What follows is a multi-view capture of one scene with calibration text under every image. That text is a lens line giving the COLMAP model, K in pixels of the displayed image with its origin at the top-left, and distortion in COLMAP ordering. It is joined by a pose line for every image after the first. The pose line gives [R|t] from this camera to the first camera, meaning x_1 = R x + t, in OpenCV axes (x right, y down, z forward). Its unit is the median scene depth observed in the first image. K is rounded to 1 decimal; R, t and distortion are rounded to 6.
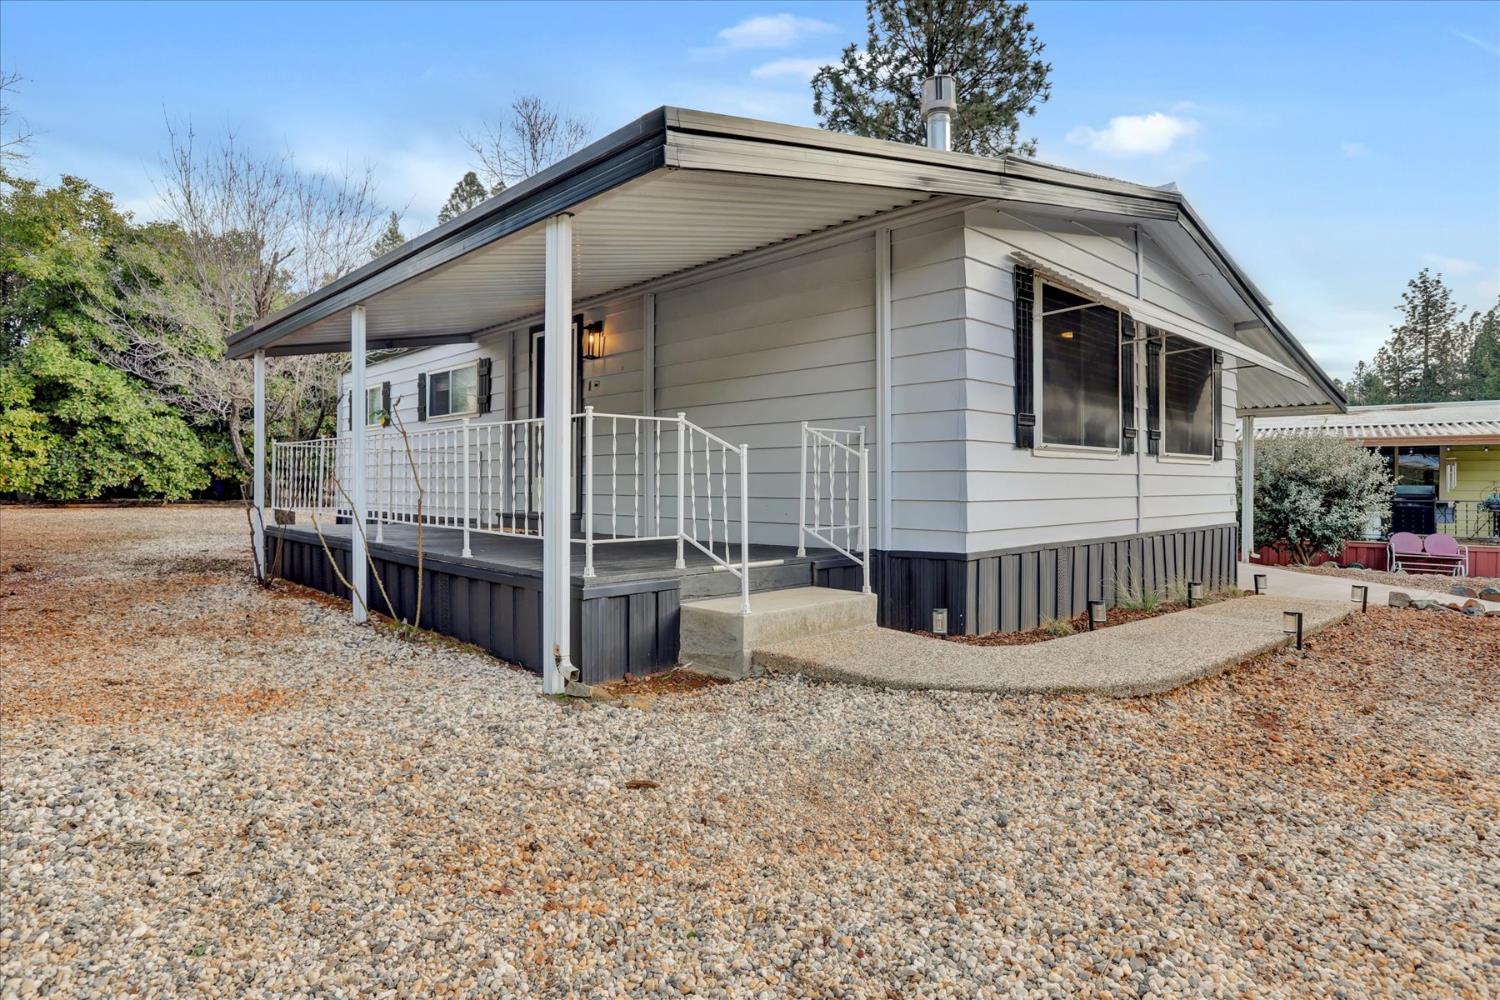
lens RADIAL K [[789.5, 0, 754.6], [0, 789.5, 498.6], [0, 0, 1]] dist [-0.006818, 0.008753]
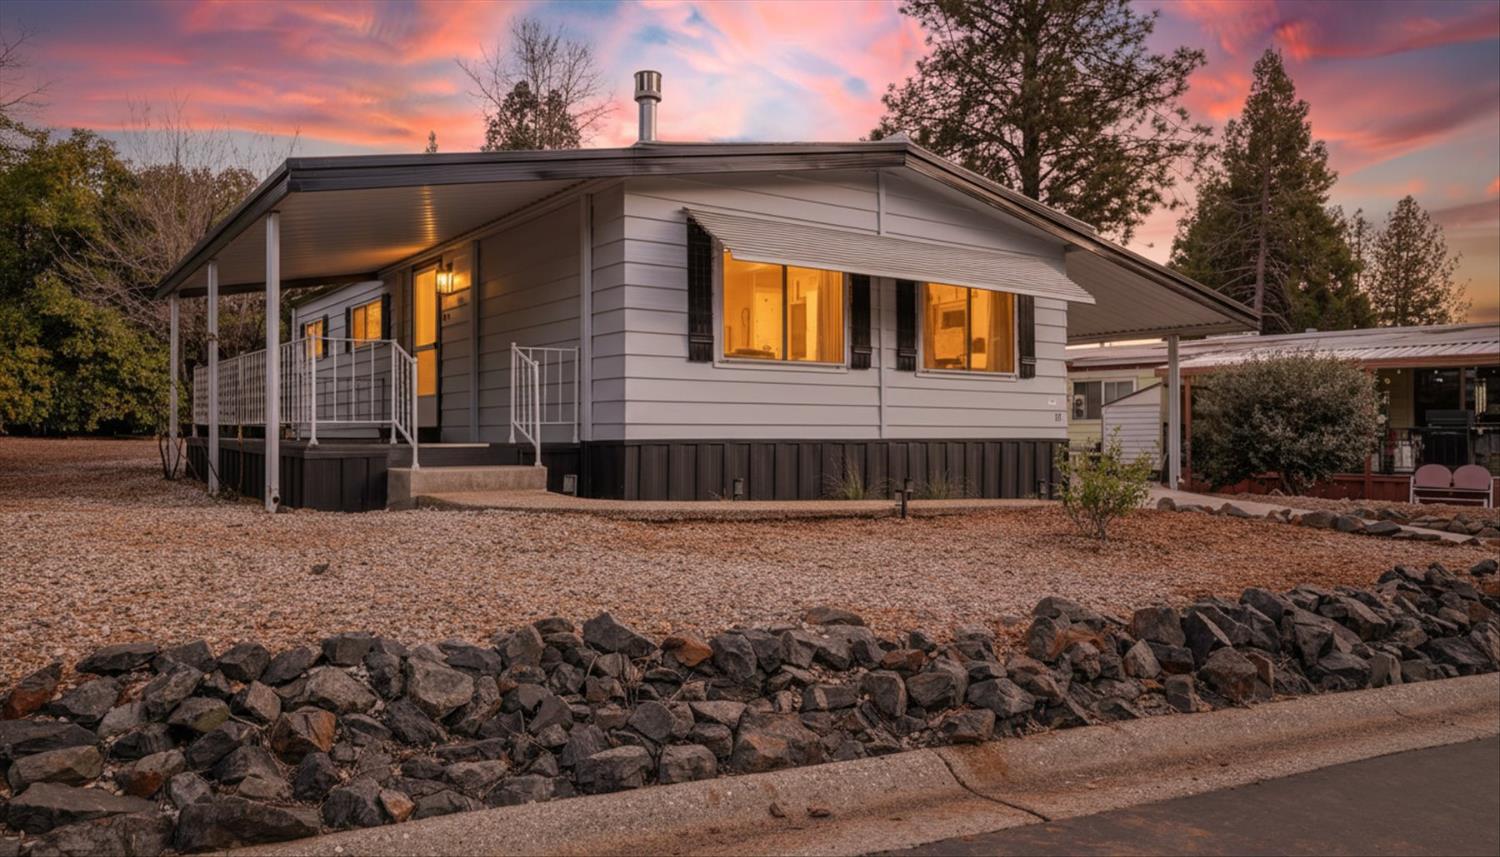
lens RADIAL K [[973.5, 0, 749.2], [0, 973.5, 421.8], [0, 0, 1]] dist [0.006554, 0.011241]
pose [[0.990888, -0.003906, -0.134630, 0.223854], [-0.000080, 0.999562, -0.029586, 0.028498], [0.134687, 0.029327, 0.990454, -0.189412]]
